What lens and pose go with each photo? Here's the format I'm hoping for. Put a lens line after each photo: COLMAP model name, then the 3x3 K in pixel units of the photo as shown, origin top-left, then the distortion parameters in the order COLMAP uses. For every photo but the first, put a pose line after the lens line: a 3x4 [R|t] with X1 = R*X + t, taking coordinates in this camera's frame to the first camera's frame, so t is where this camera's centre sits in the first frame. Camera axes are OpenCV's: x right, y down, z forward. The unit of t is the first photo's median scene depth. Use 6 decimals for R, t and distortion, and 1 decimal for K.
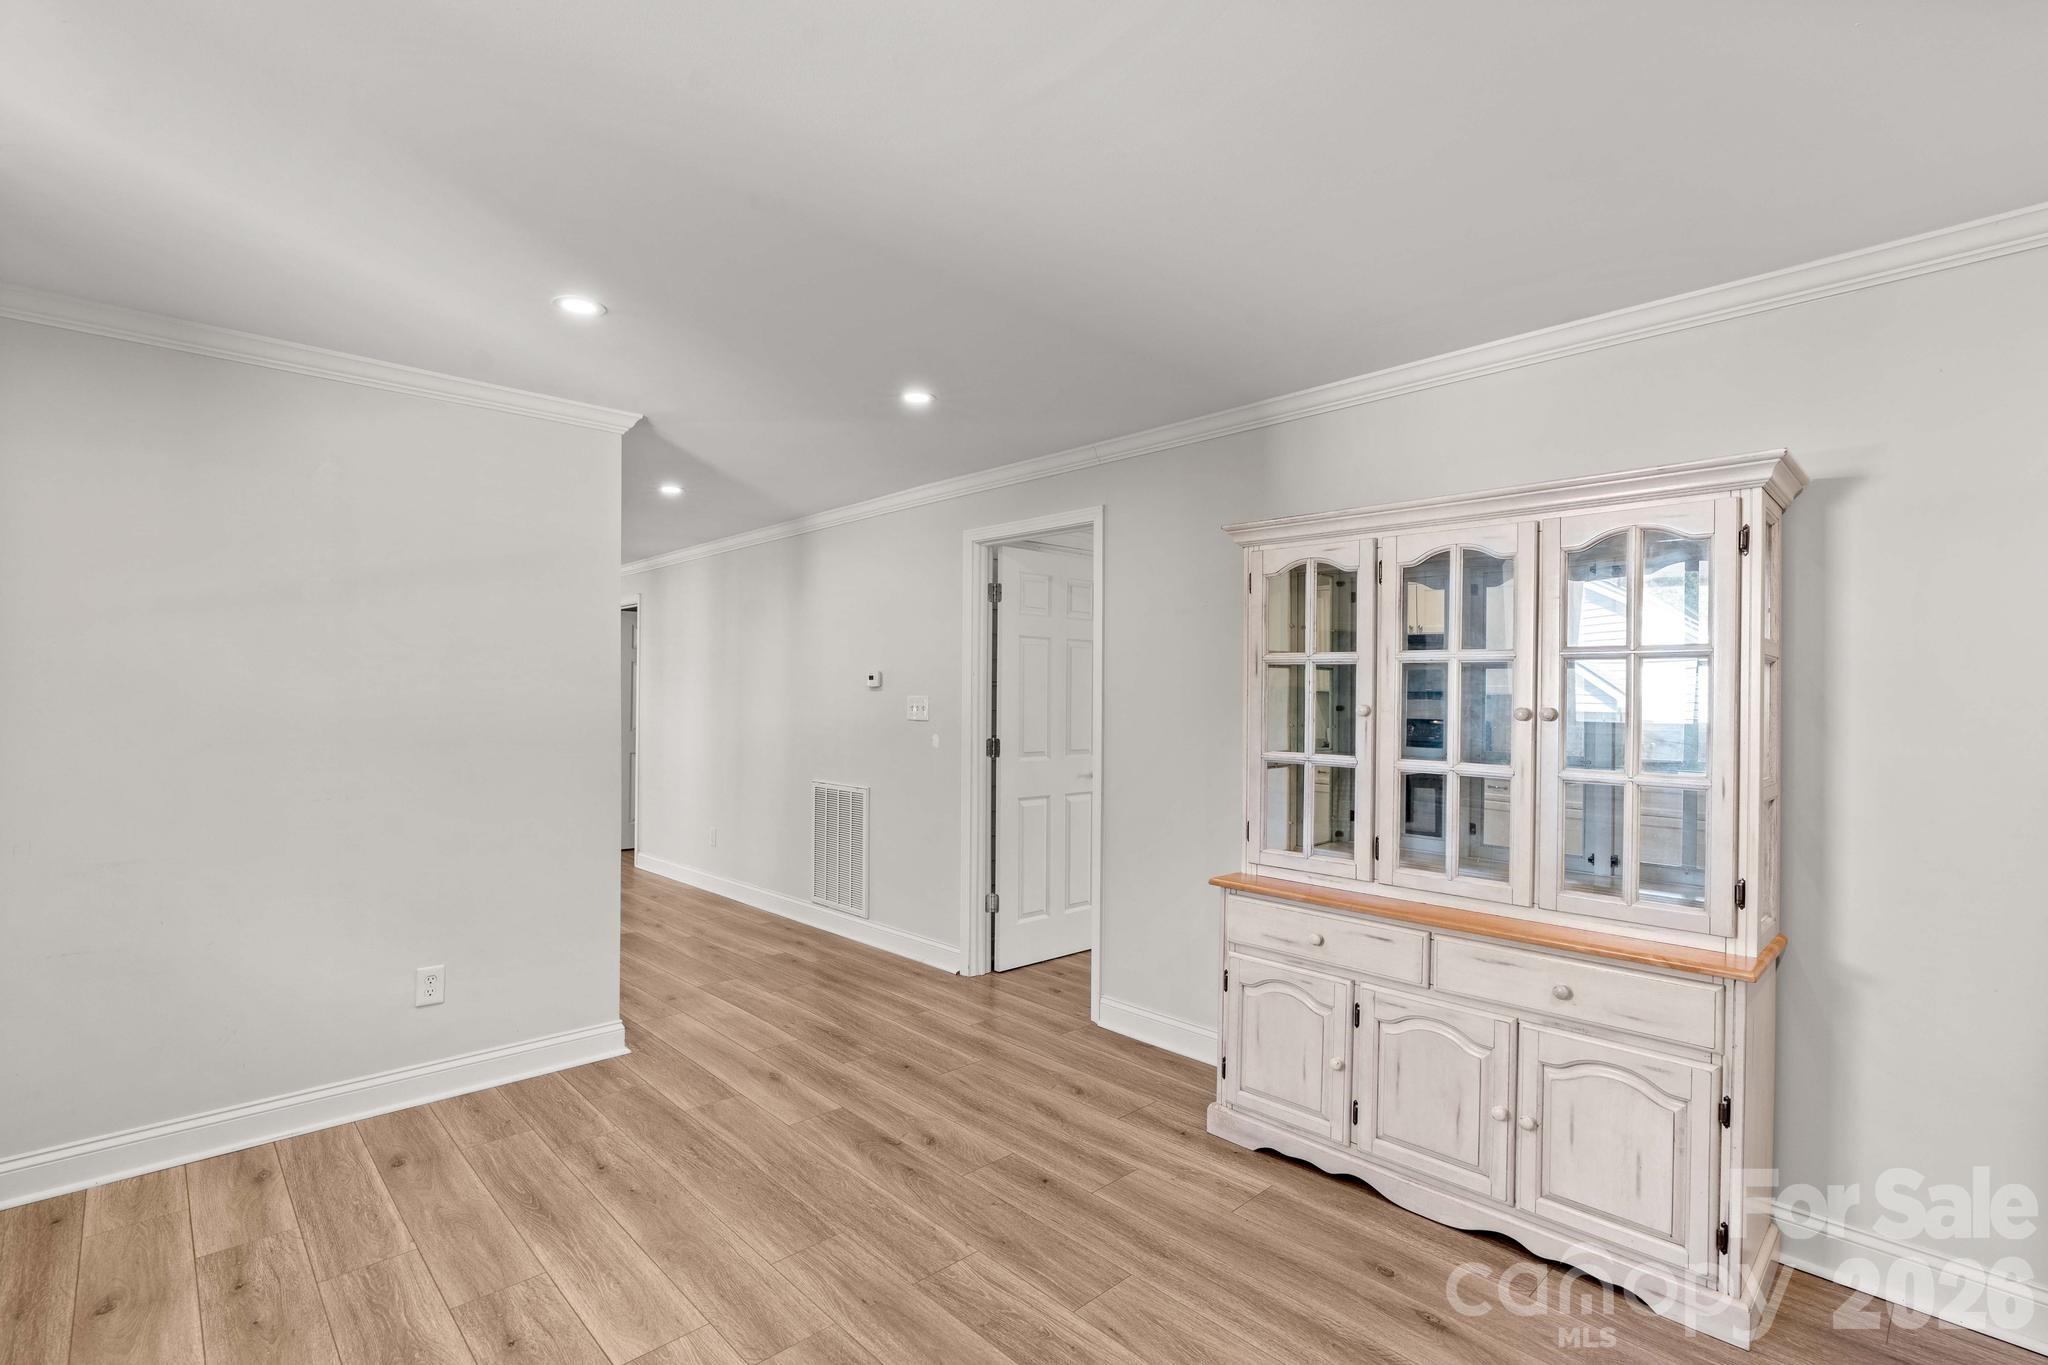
lens RADIAL K [[945.4, 0, 1020.3], [0, 945.4, 685.5], [0, 0, 1]] dist [-0.018959, 0.006816]
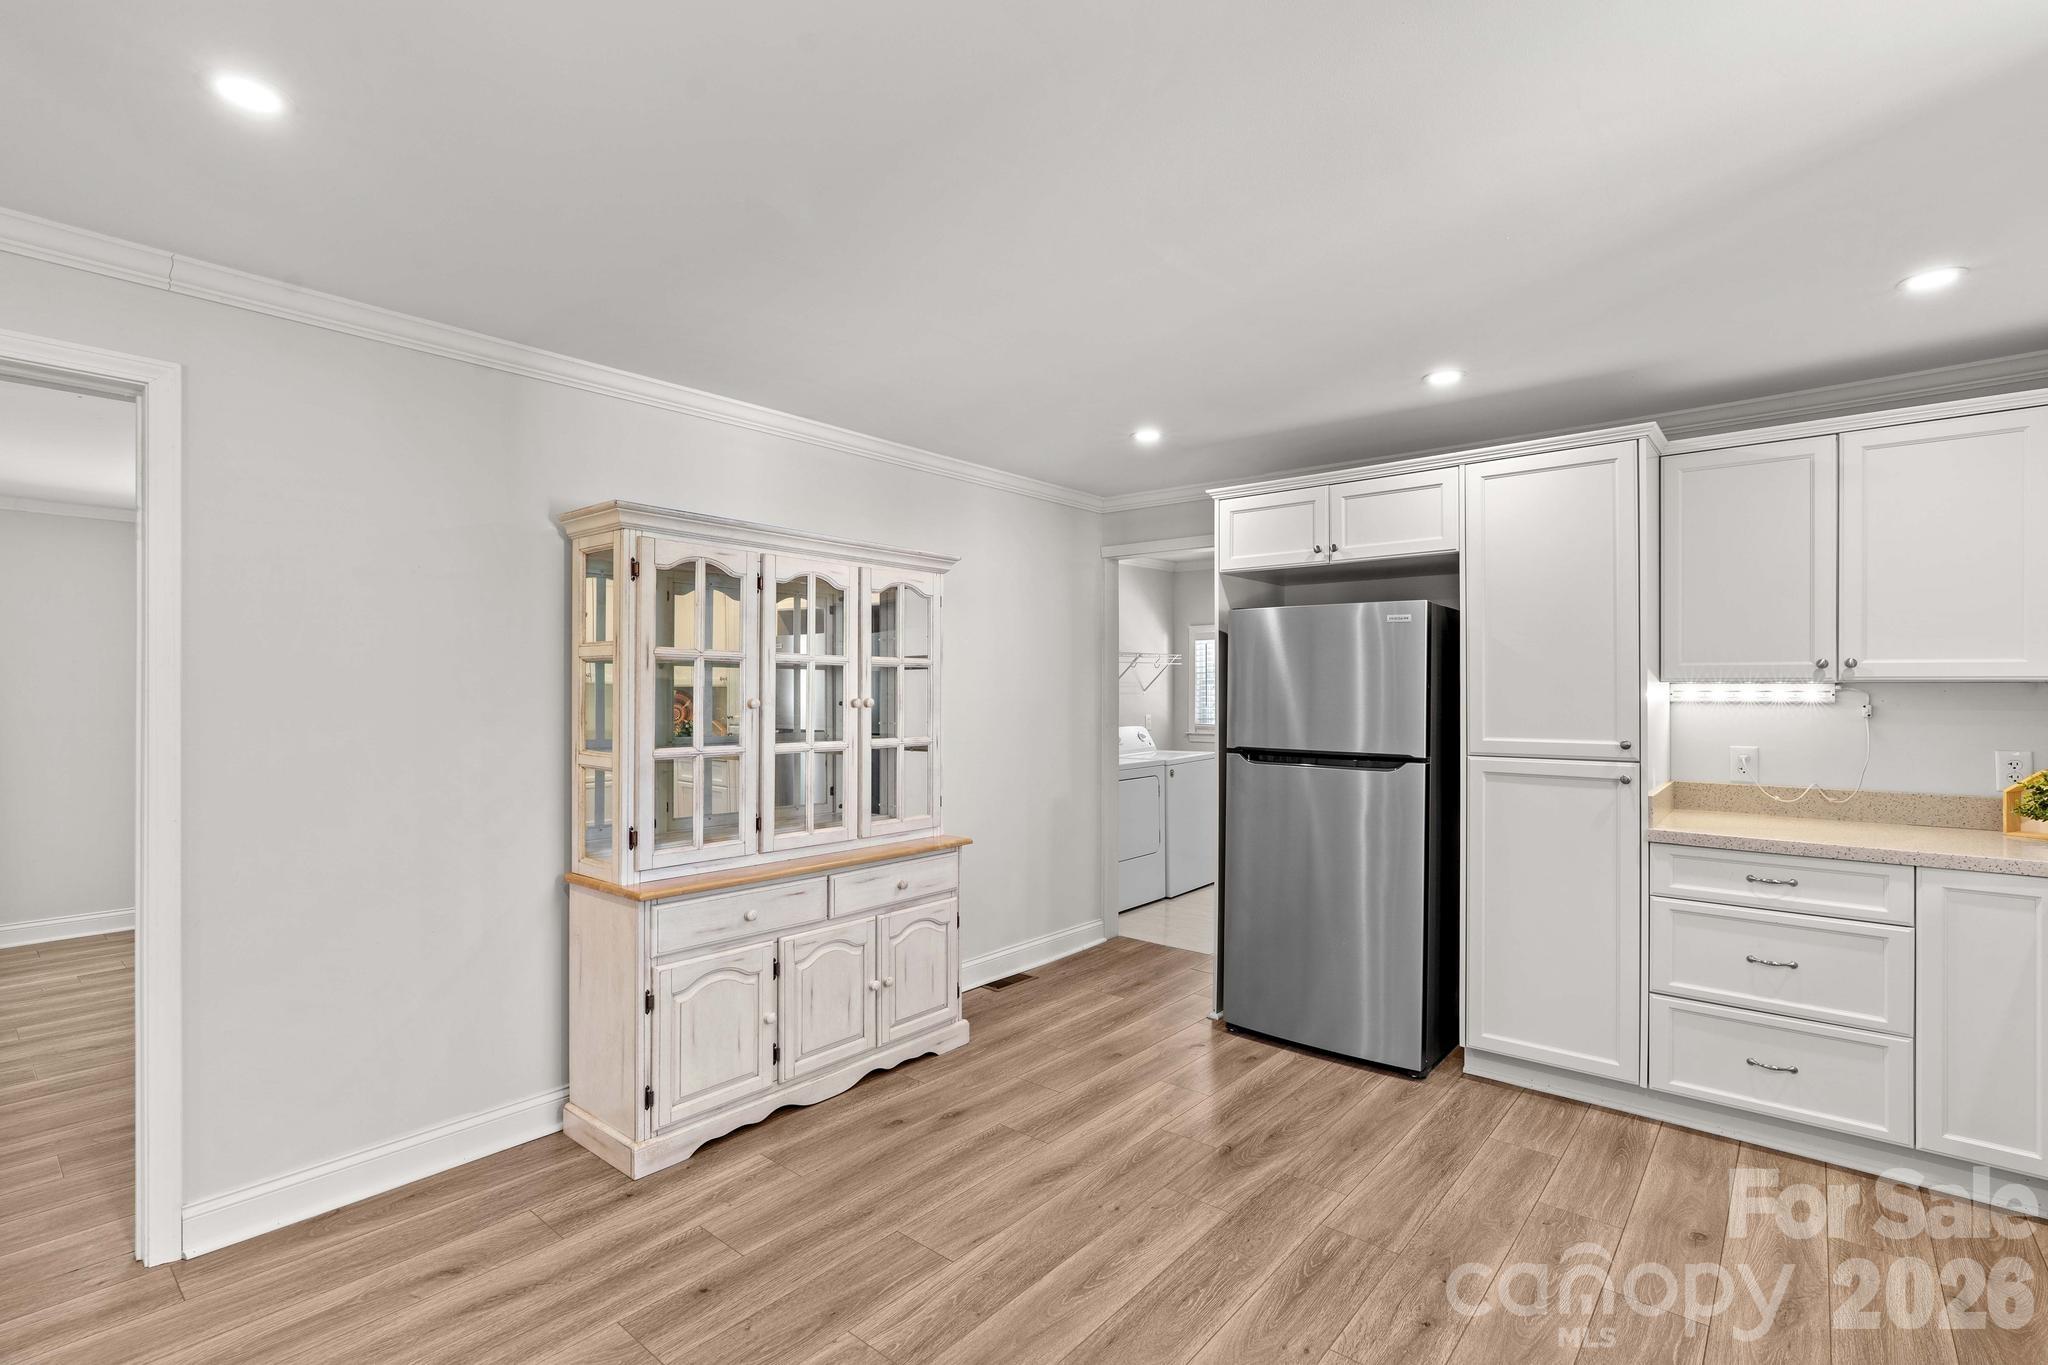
lens RADIAL K [[945.4, 0, 1020.3], [0, 945.4, 685.5], [0, 0, 1]] dist [-0.018959, 0.006816]
pose [[-0.107183, -0.005532, 0.994224, -0.833695], [-0.011929, 0.999920, 0.004278, -0.004478], [-0.994168, -0.011402, -0.107240, 0.846936]]
